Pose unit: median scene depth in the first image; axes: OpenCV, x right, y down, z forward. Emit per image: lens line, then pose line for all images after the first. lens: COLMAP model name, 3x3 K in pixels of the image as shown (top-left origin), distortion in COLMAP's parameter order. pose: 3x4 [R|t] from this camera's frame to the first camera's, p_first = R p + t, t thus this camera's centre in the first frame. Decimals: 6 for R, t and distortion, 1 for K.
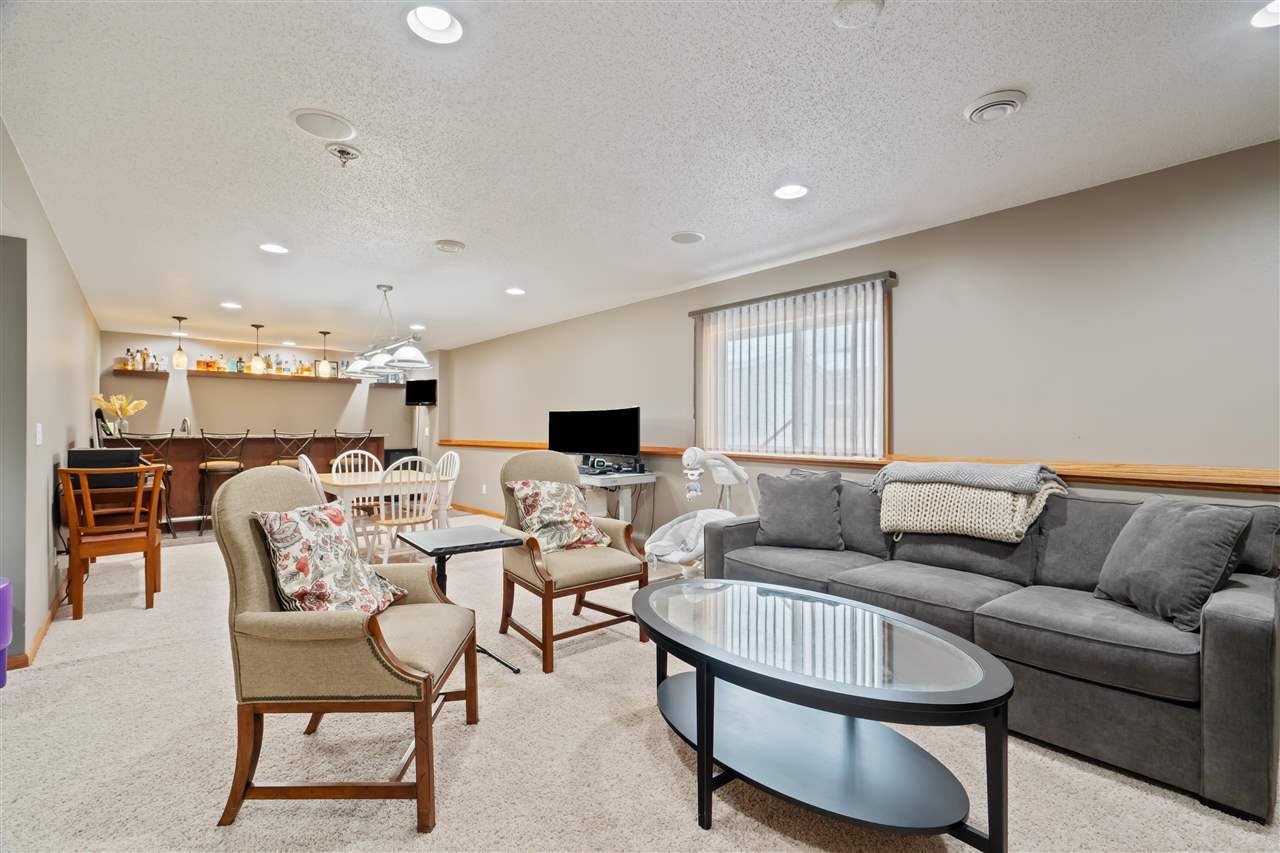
lens RADIAL K [[566.2, 0, 640.0], [0, 566.2, 426.5], [0, 0, 1]] dist [-0.002961, -0.000218]
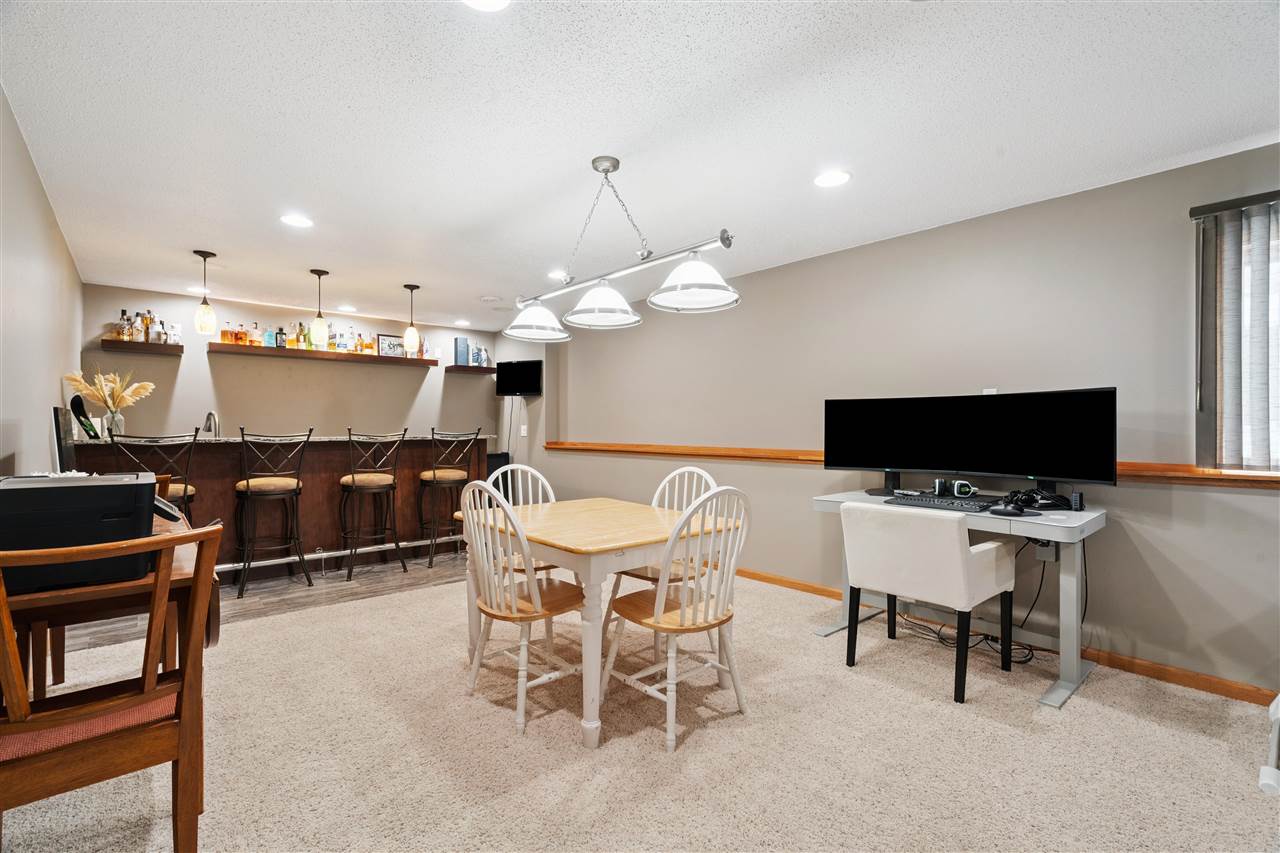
lens RADIAL K [[566.2, 0, 640.0], [0, 566.2, 426.5], [0, 0, 1]] dist [-0.002961, -0.000218]
pose [[0.999991, -0.000266, 0.004248, -0.289113], [0.000242, 0.999983, 0.005776, -0.000641], [-0.004250, -0.005775, 0.999974, 0.318681]]
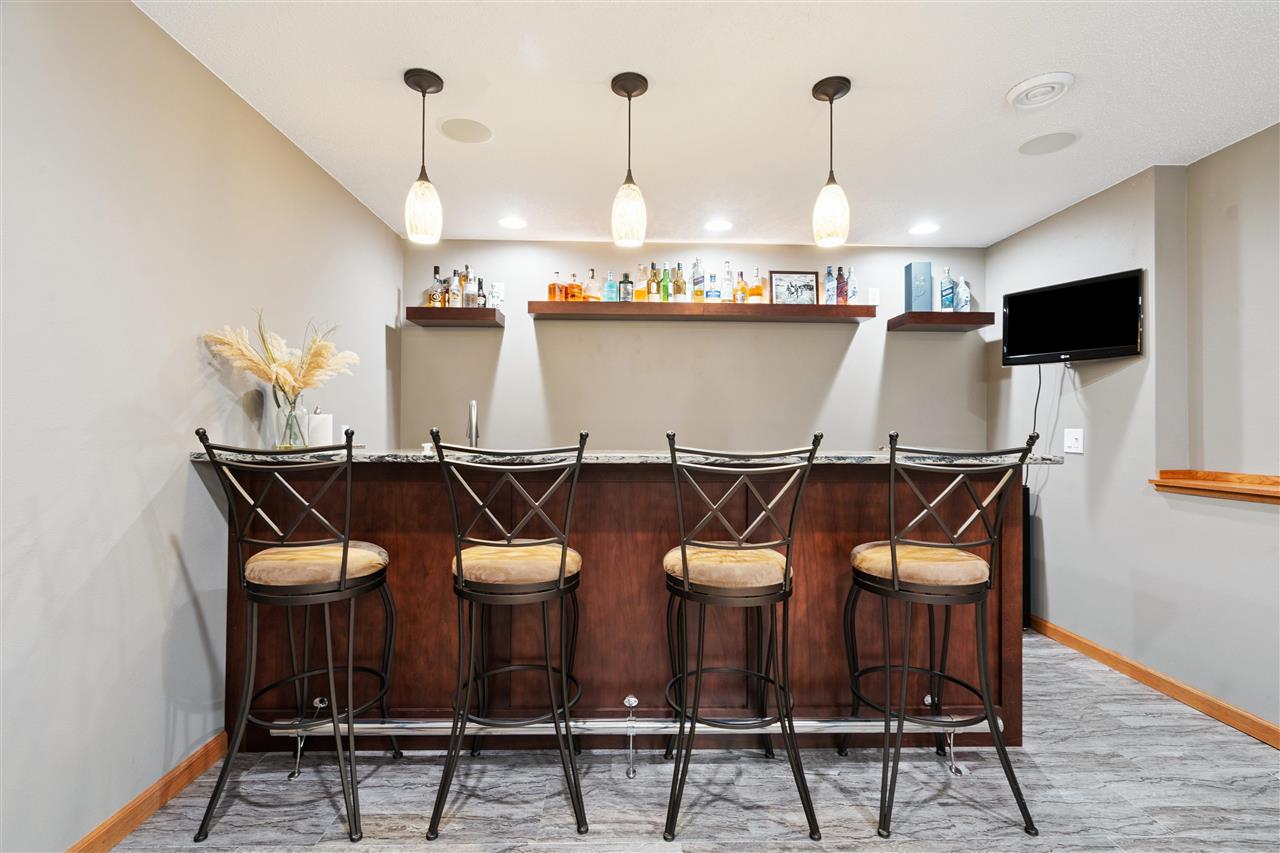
lens RADIAL K [[566.2, 0, 640.0], [0, 566.2, 426.5], [0, 0, 1]] dist [-0.002961, -0.000218]
pose [[0.770954, -0.000647, -0.636890, -0.464157], [-0.000526, 0.999998, -0.001653, 0.002204], [0.636890, 0.001609, 0.770953, 0.746142]]
